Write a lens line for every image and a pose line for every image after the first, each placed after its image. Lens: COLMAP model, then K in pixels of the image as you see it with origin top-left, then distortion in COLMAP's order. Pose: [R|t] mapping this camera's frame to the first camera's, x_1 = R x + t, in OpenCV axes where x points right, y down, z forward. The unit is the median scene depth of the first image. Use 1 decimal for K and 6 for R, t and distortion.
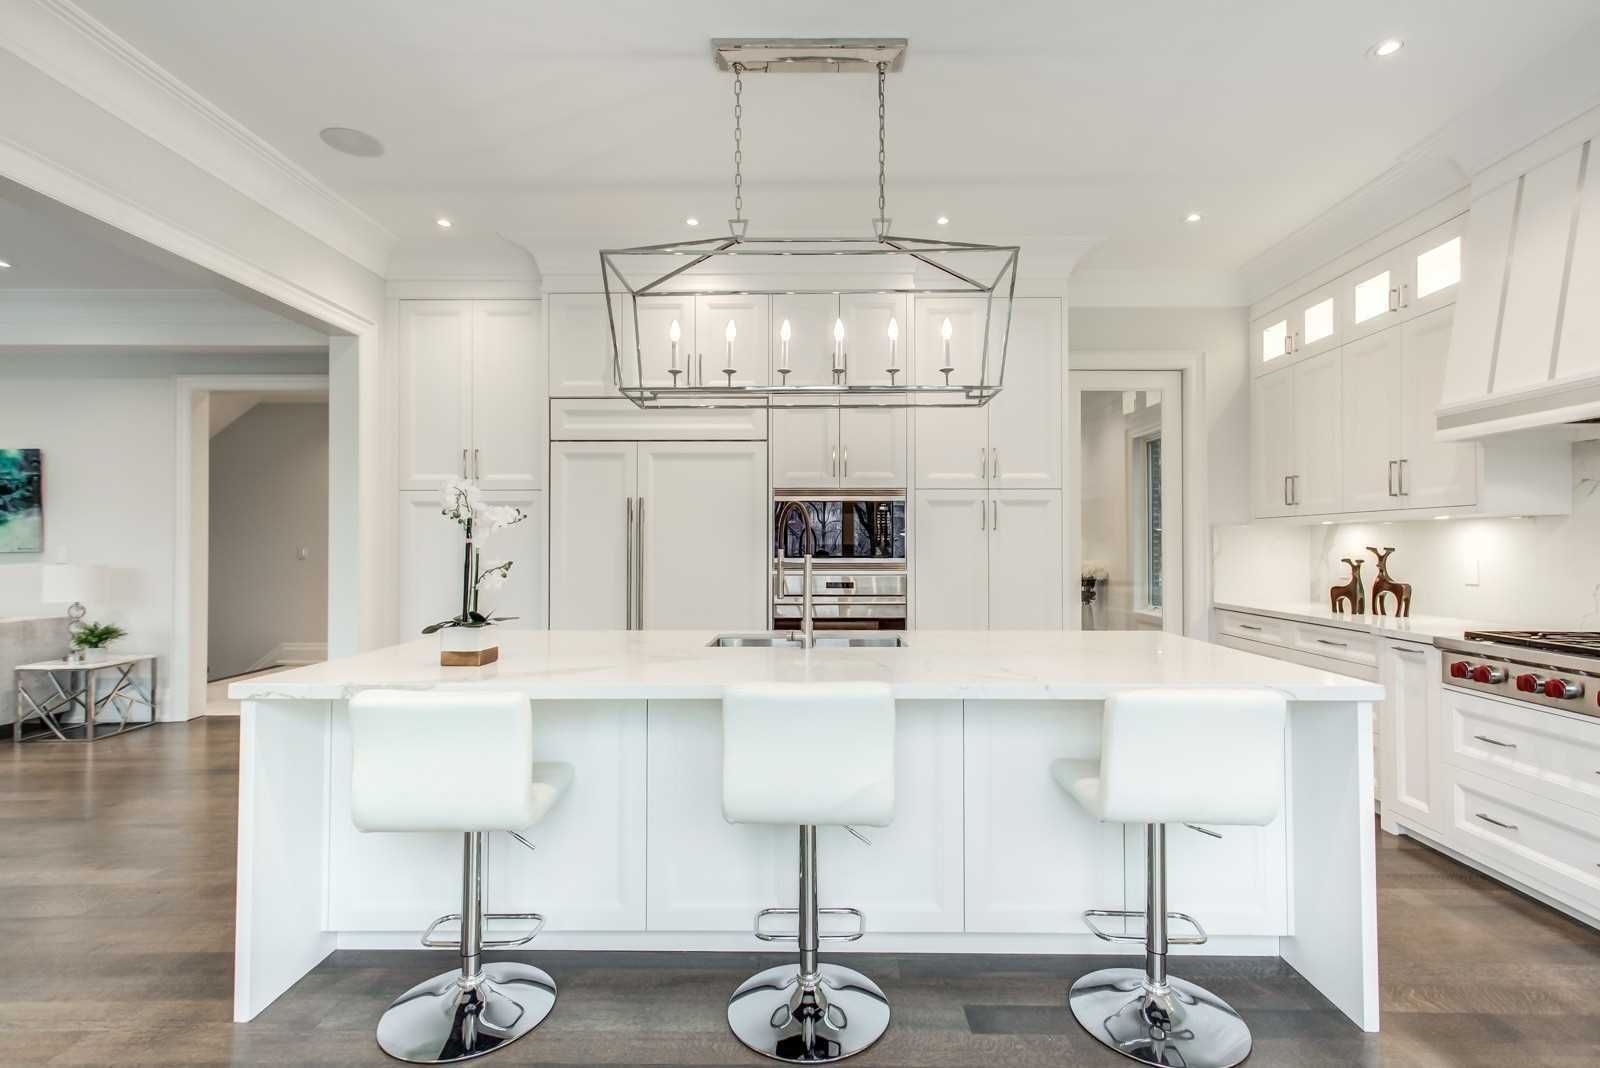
lens RADIAL K [[757.6, 0, 800.0], [0, 757.6, 534.0], [0, 0, 1]] dist [0.001644, 0.000425]
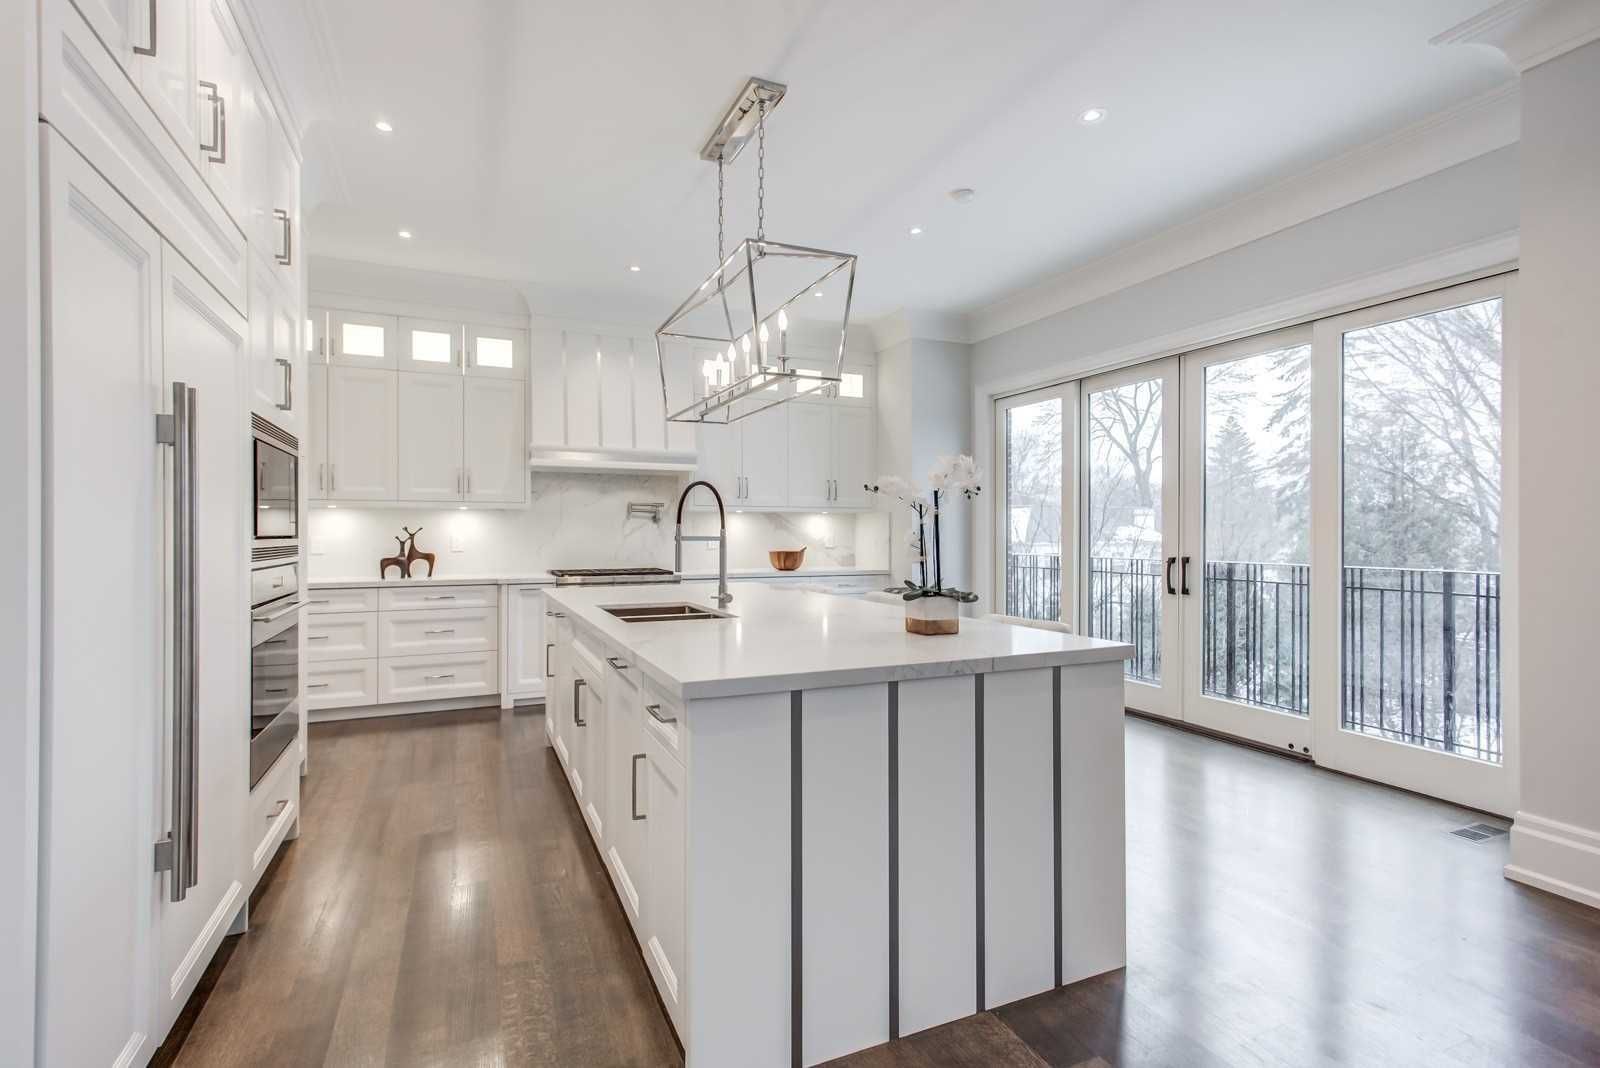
lens RADIAL K [[757.6, 0, 800.0], [0, 757.6, 534.0], [0, 0, 1]] dist [0.001644, 0.000425]
pose [[-0.423995, -0.001528, 0.905663, -0.700916], [-0.014423, 0.999883, -0.005065, 0.024991], [-0.905549, -0.015210, -0.423968, 0.870680]]
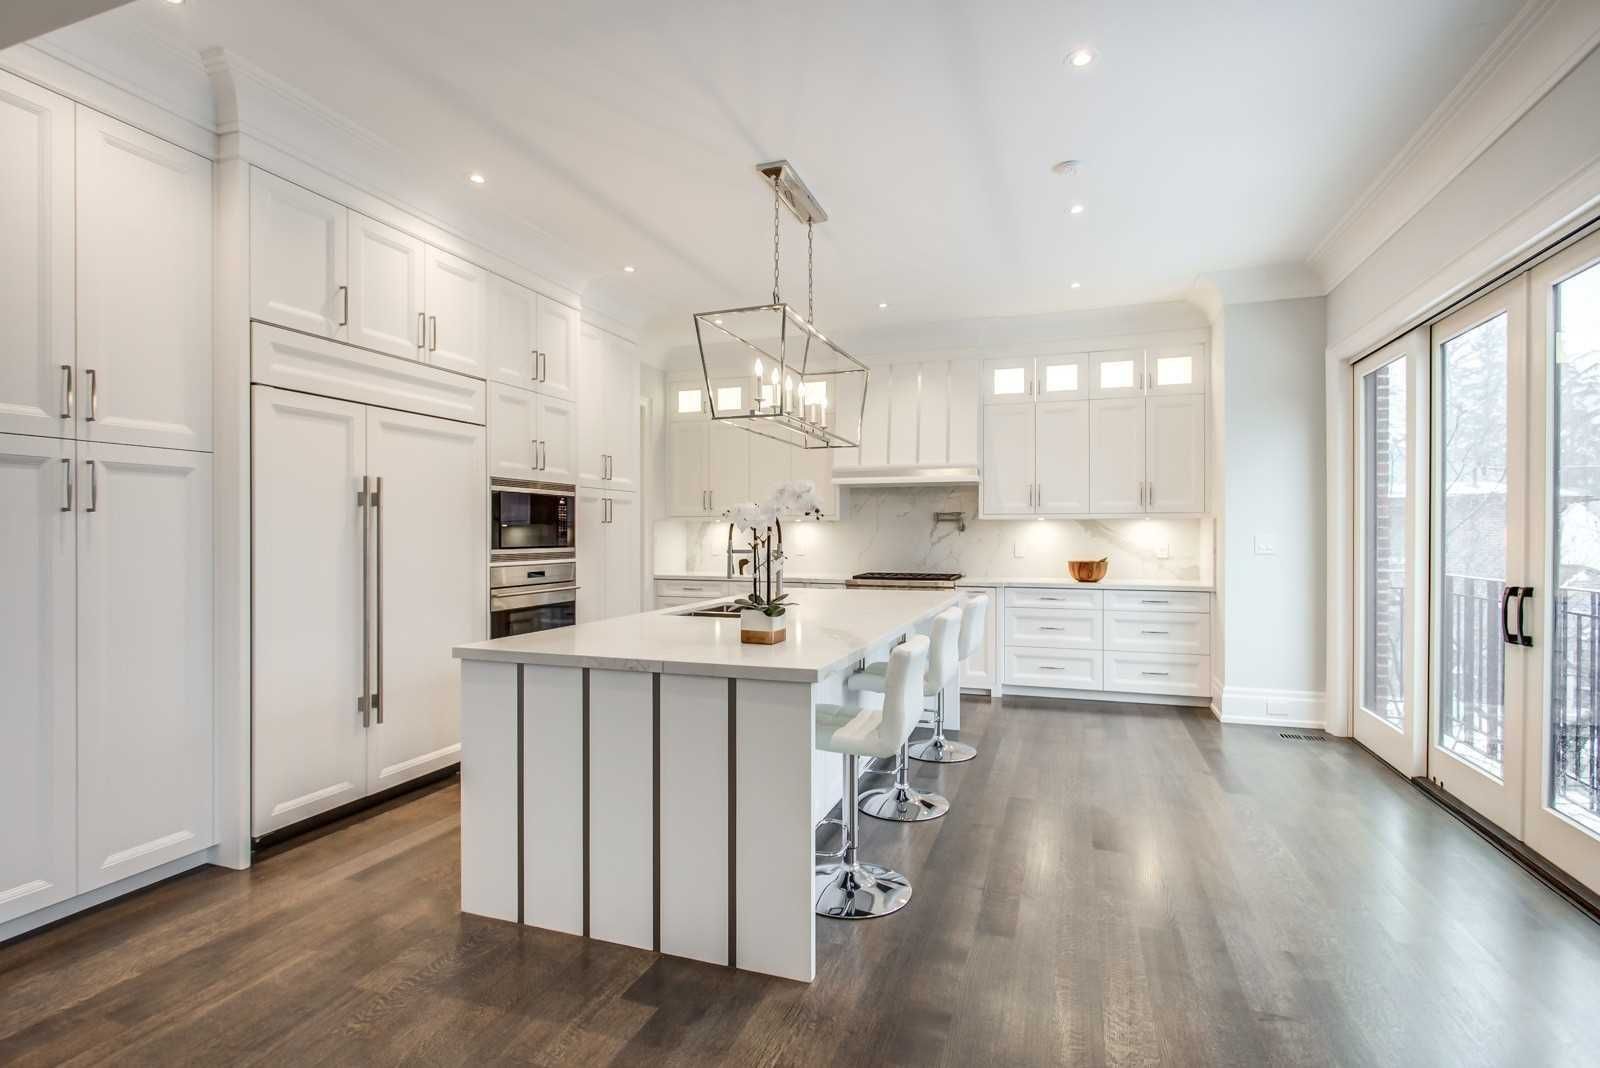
lens RADIAL K [[757.6, 0, 800.0], [0, 757.6, 534.0], [0, 0, 1]] dist [0.001644, 0.000425]
pose [[0.324130, -0.001328, 0.946012, -0.817576], [-0.013250, 0.999895, 0.005944, 0.001176], [-0.945920, -0.014461, 0.324078, 0.317028]]
